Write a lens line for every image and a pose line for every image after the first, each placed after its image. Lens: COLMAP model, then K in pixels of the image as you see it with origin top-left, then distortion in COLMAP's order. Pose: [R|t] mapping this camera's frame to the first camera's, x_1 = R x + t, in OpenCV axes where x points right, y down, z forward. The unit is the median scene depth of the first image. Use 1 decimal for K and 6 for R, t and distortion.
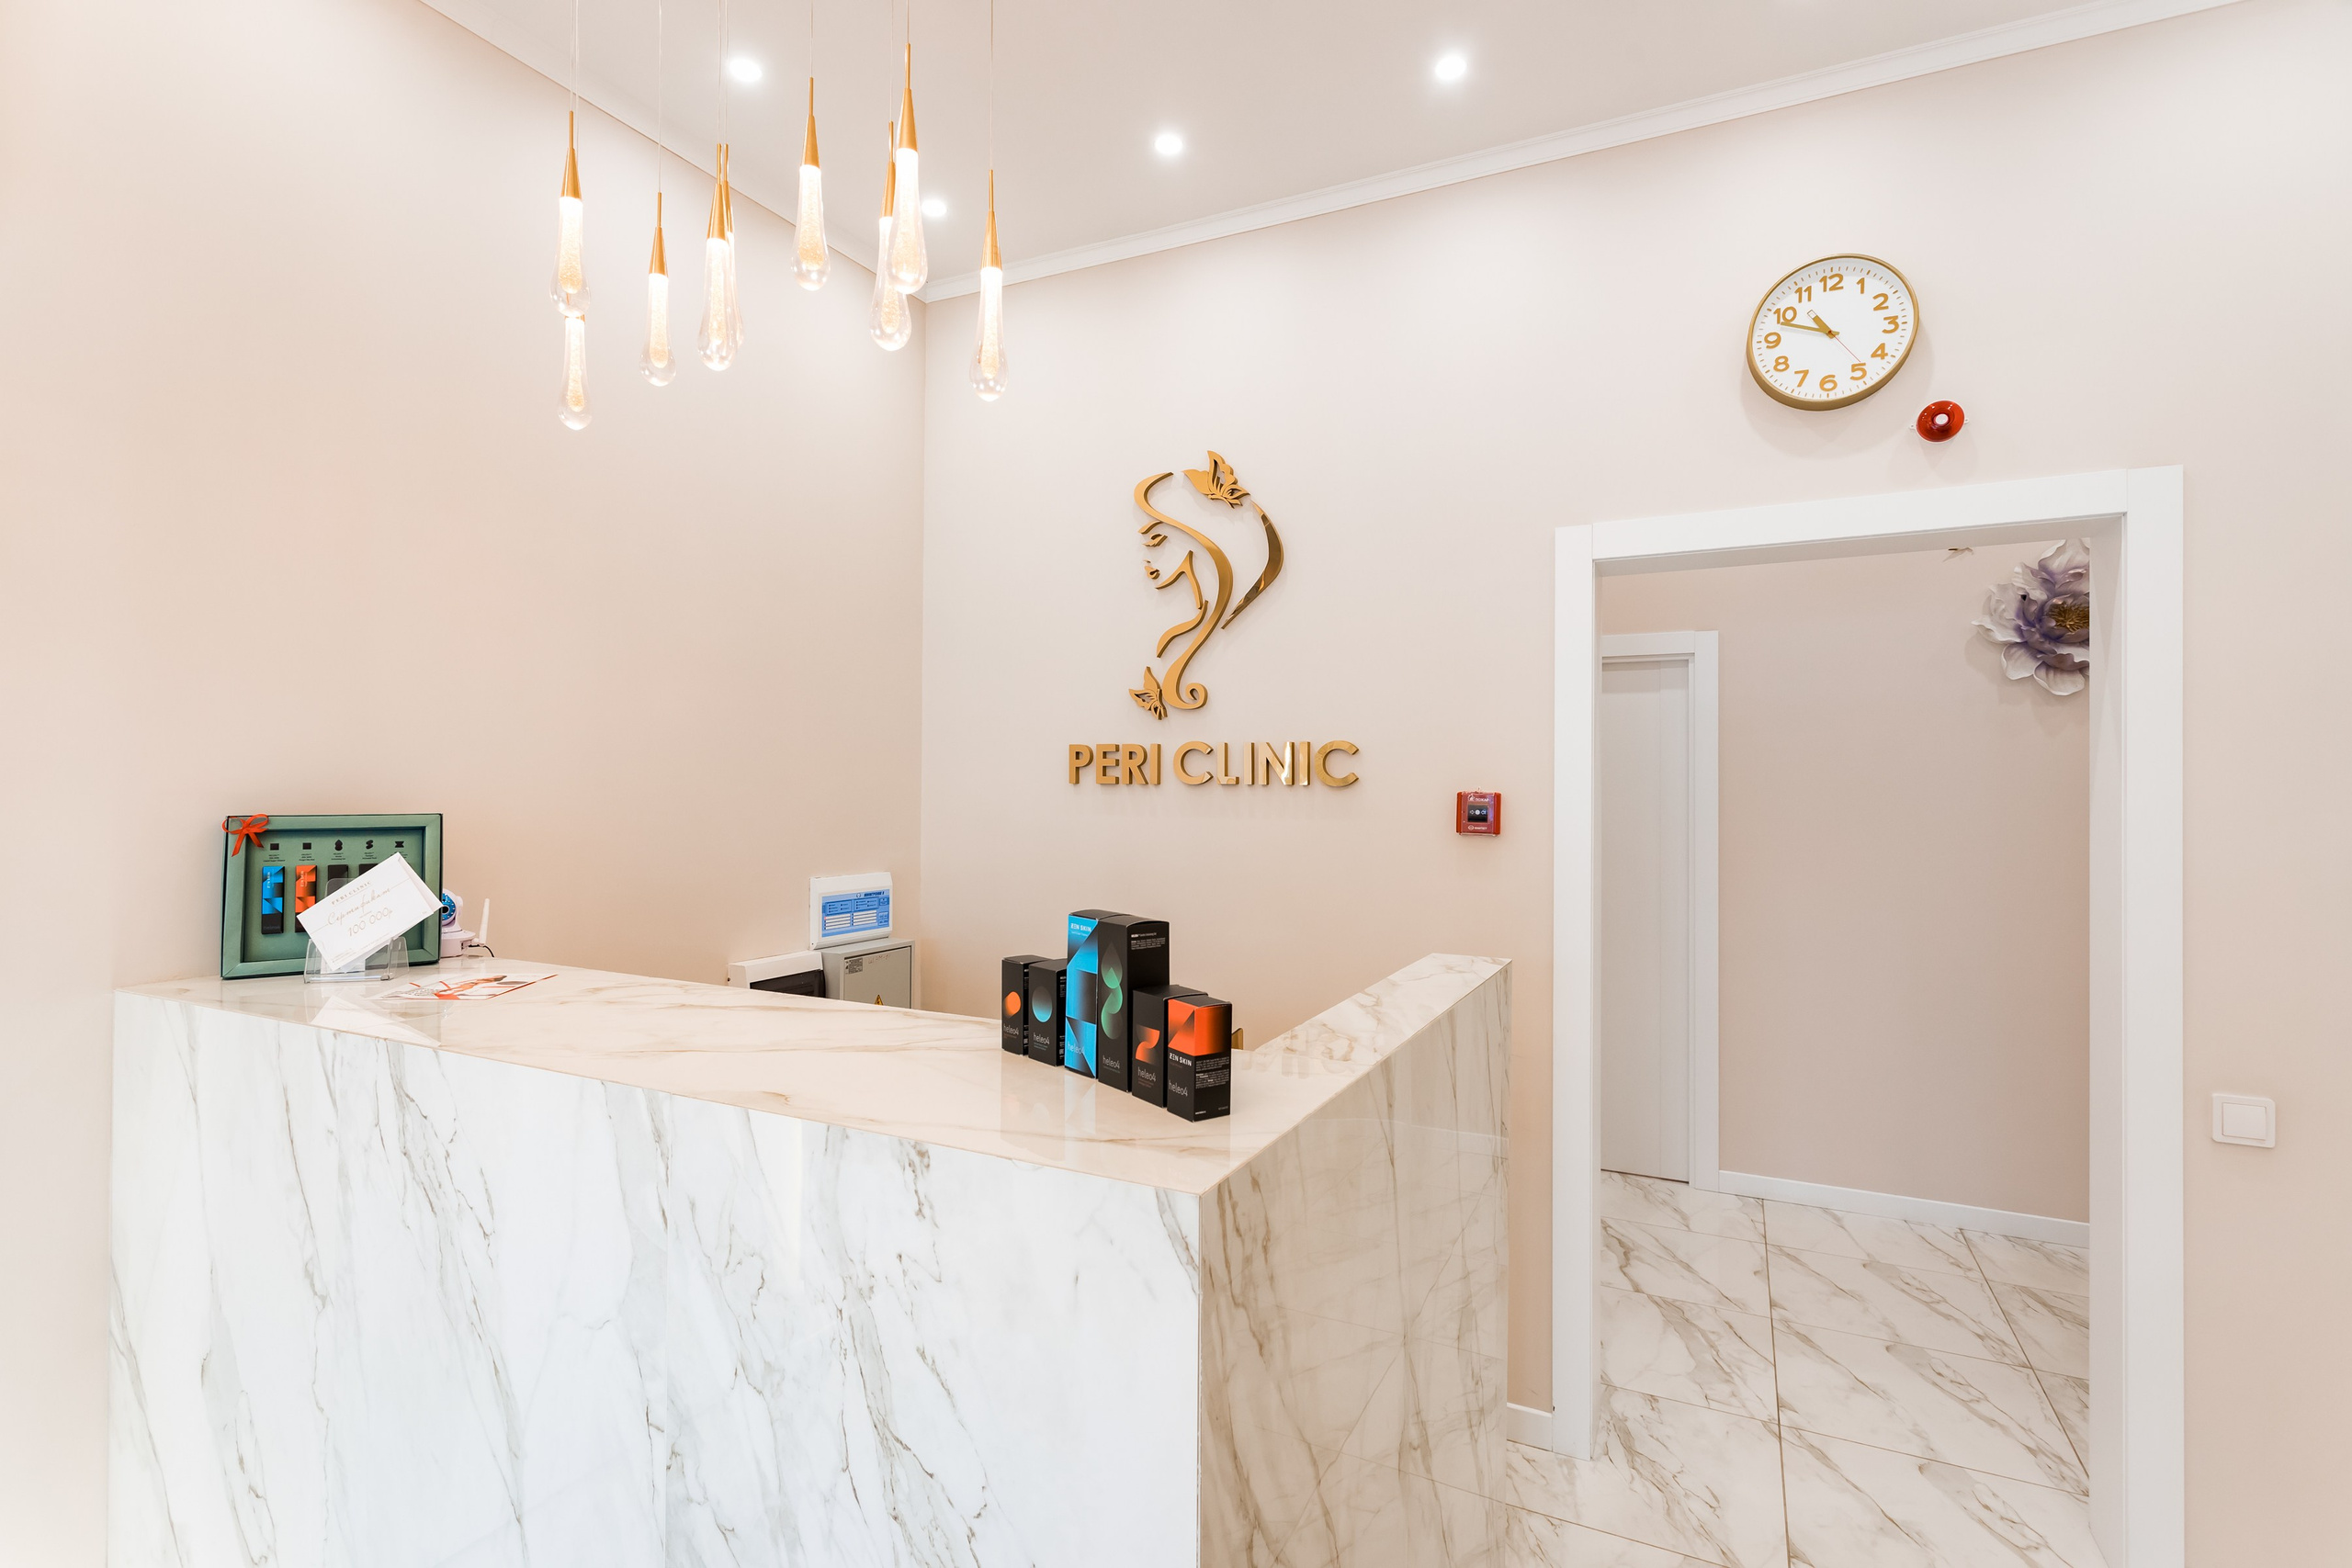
lens RADIAL K [[1117.7, 0, 1177.5], [0, 1117.7, 789.4], [0, 0, 1]] dist [0.003818, 0.002662]
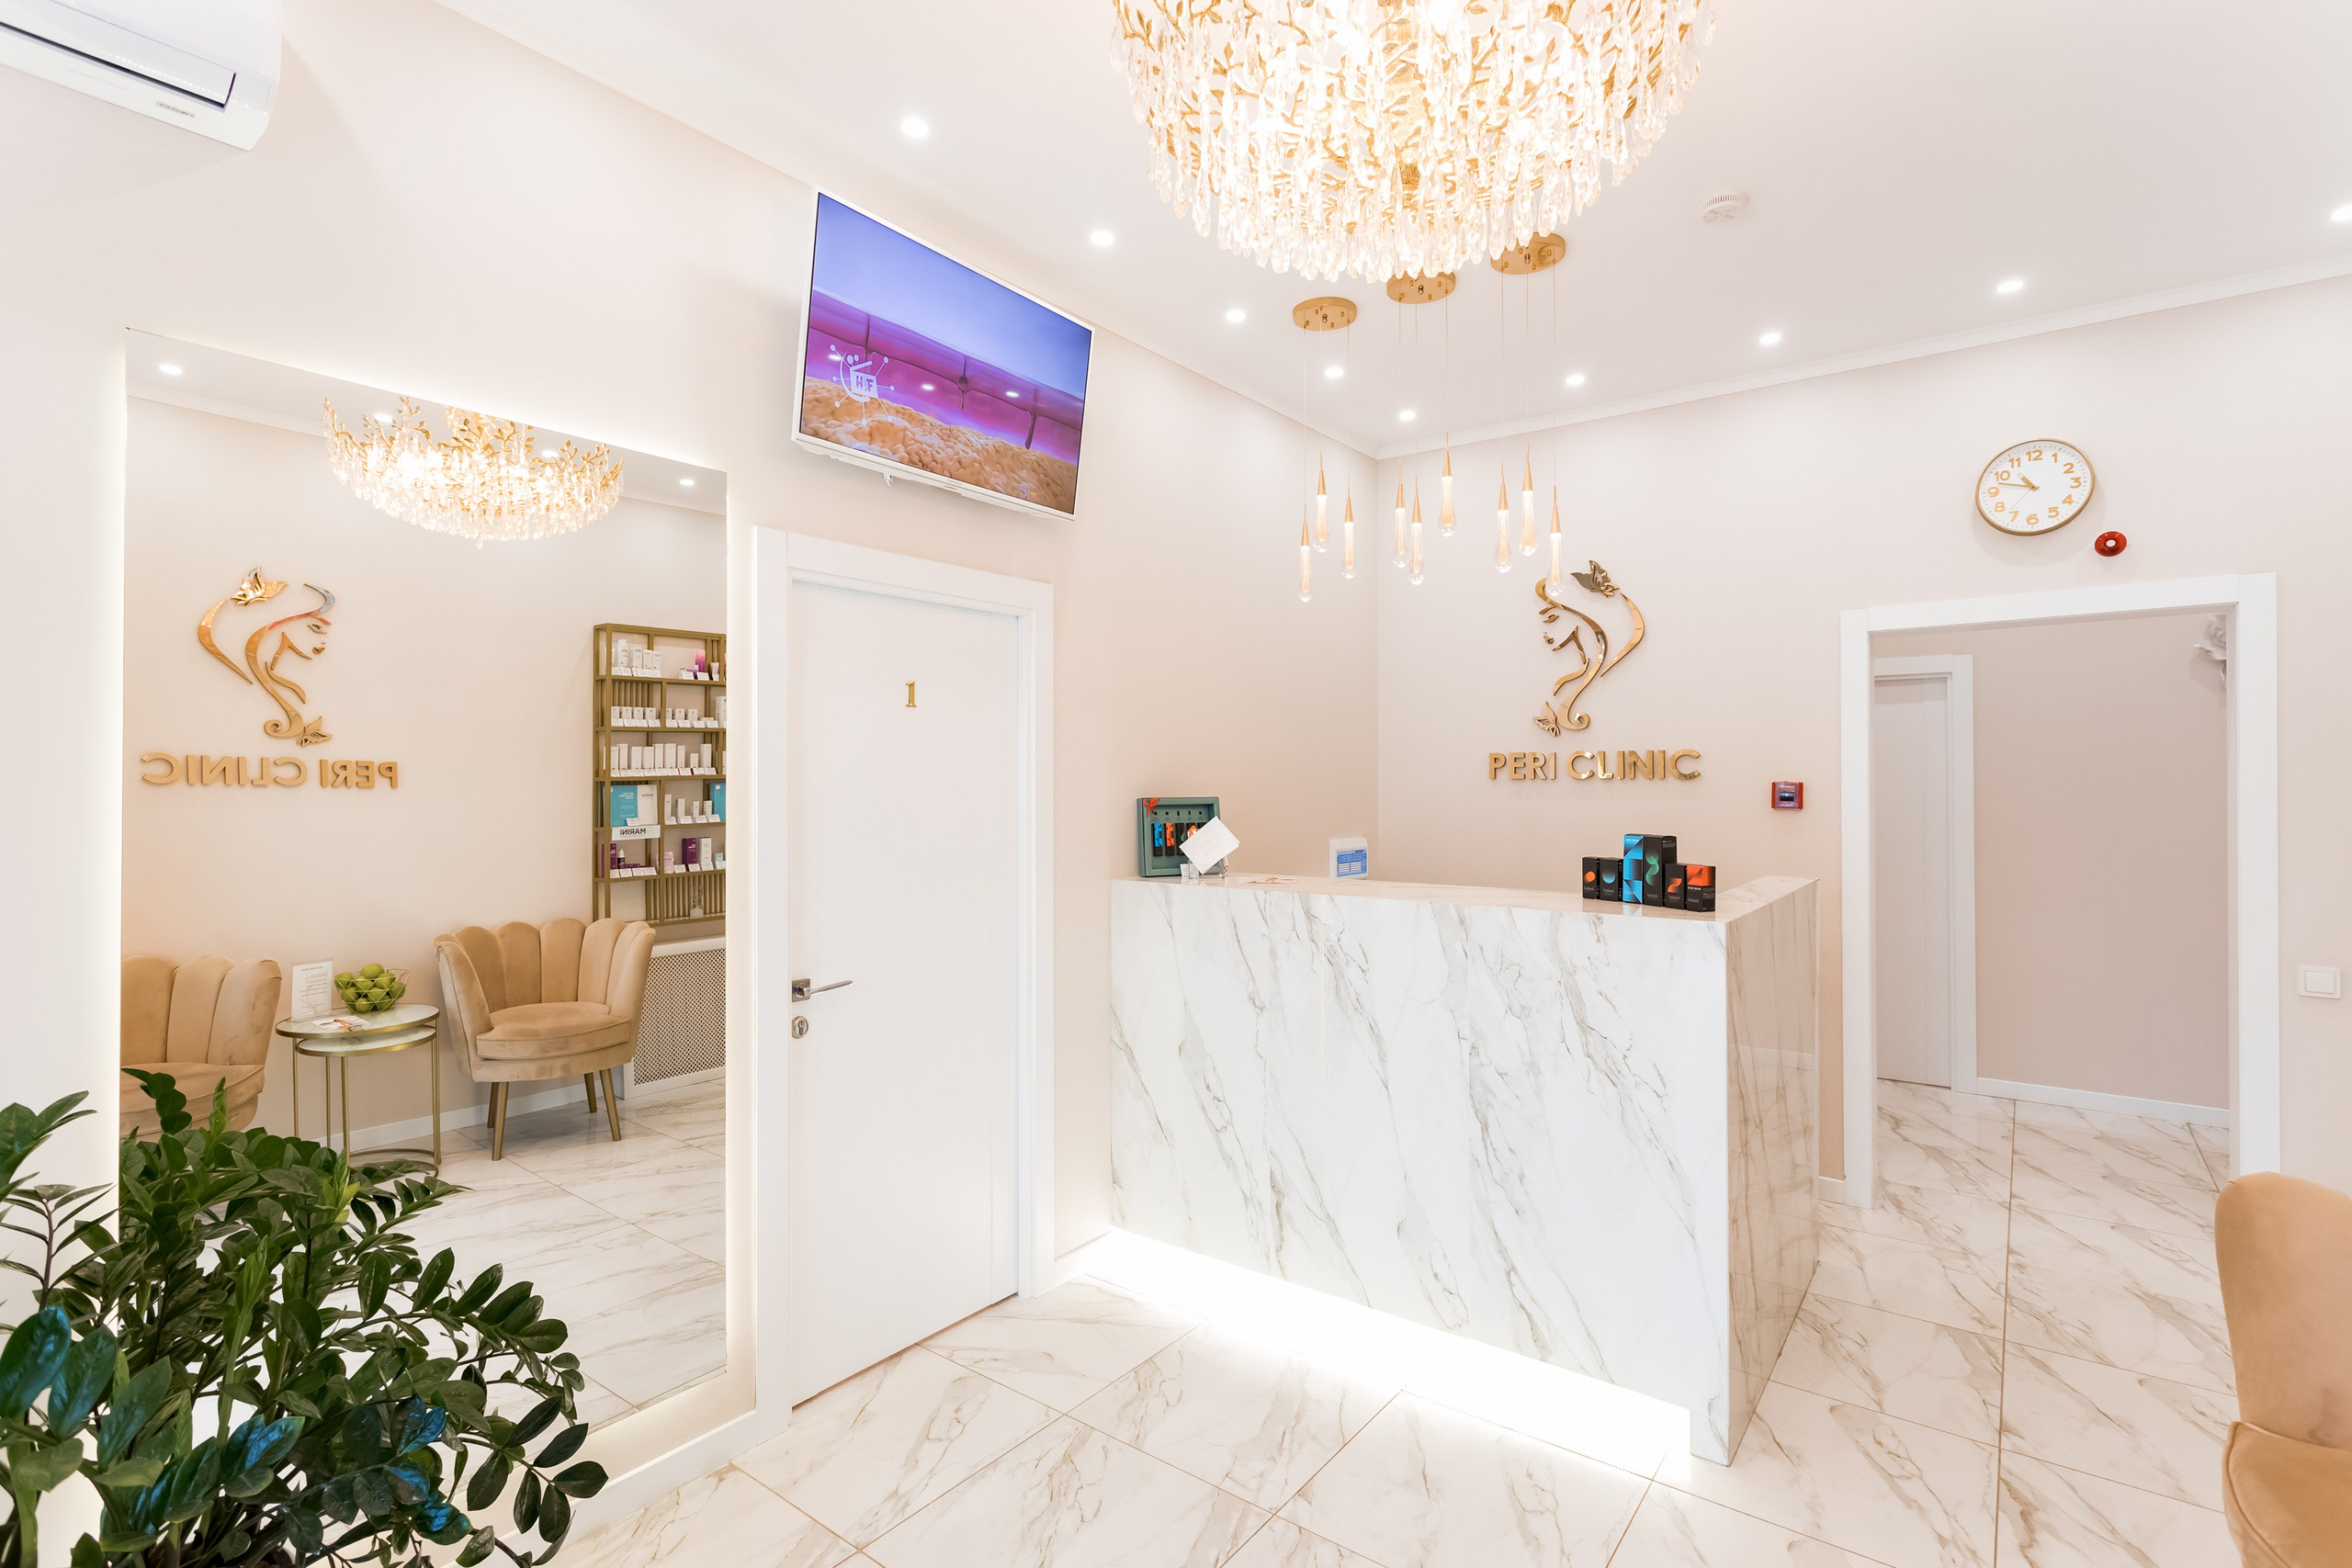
lens RADIAL K [[1117.7, 0, 1186.5], [0, 1117.7, 787.7], [0, 0, 1]] dist [0.003818, 0.002662]
pose [[0.983101, -0.008382, -0.182873, -0.283920], [0.008540, 0.999964, 0.000072, 0.003383], [0.182866, -0.001633, 0.983136, -0.720120]]
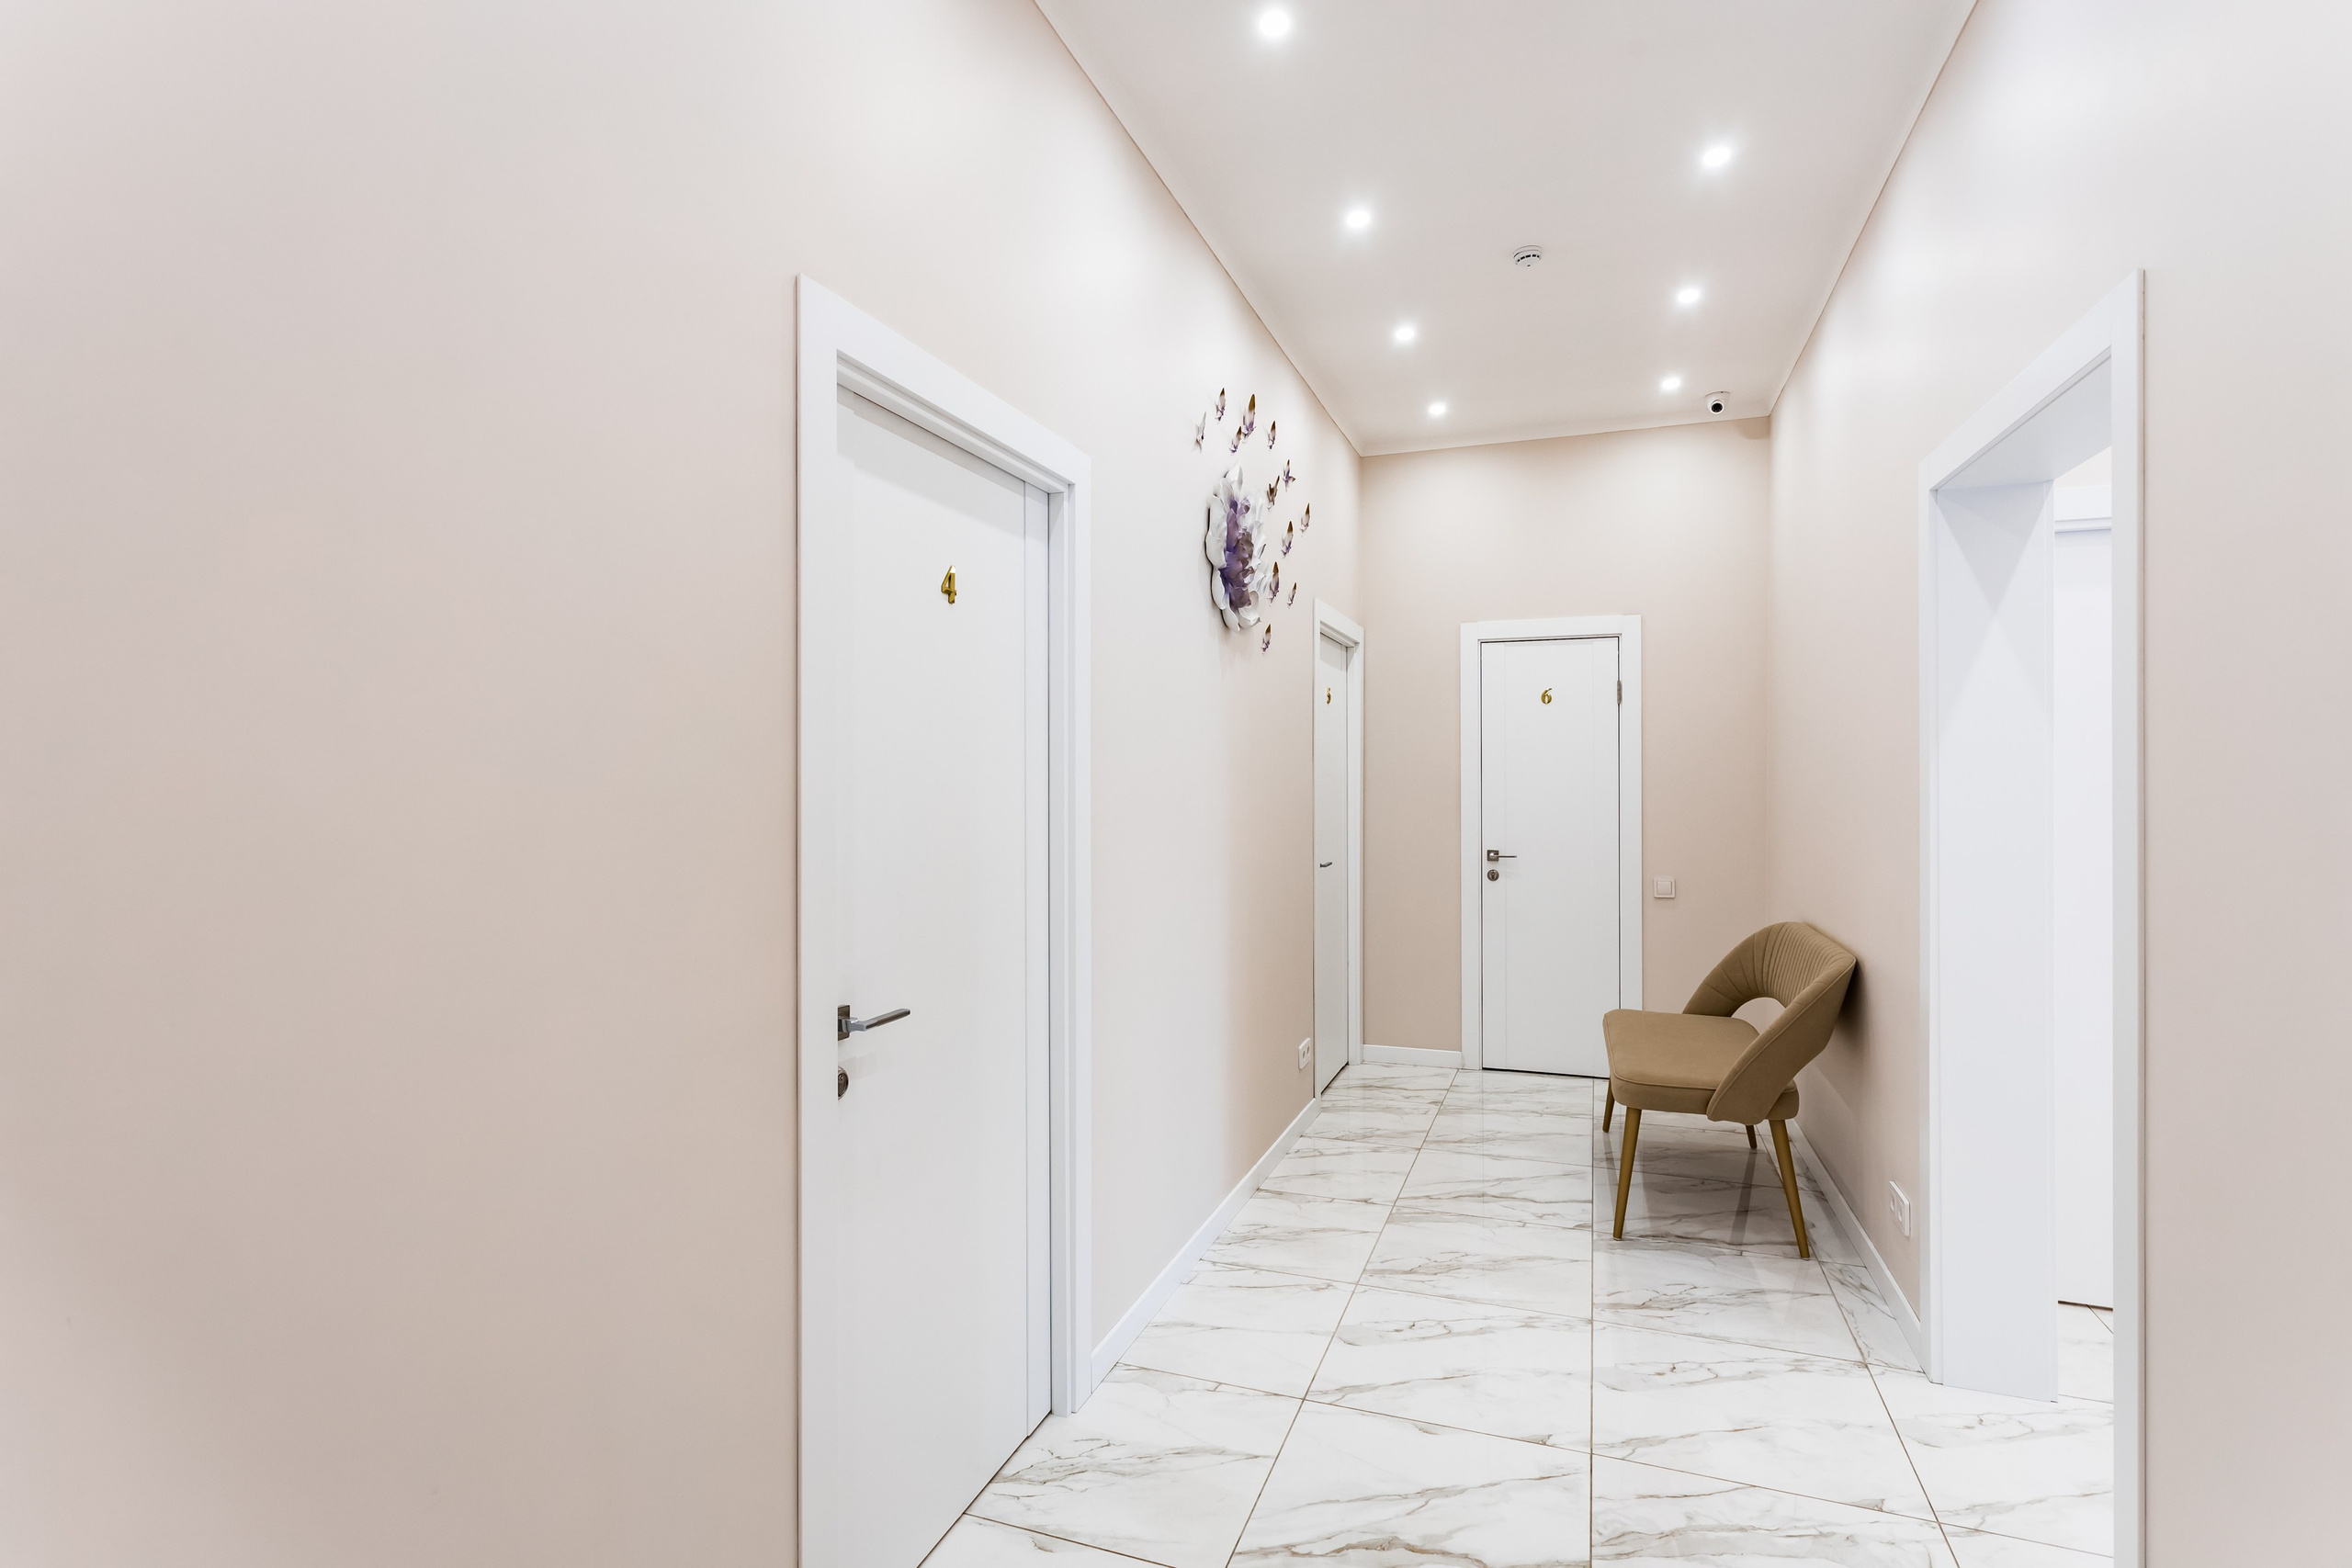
lens RADIAL K [[1117.7, 0, 1164.3], [0, 1117.7, 776.9], [0, 0, 1]] dist [0.003818, 0.002662]
pose [[-0.096279, -0.011473, 0.995288, -0.214251], [0.005258, 0.999914, 0.012035, 0.026970], [-0.995340, 0.006392, -0.096211, 1.745755]]
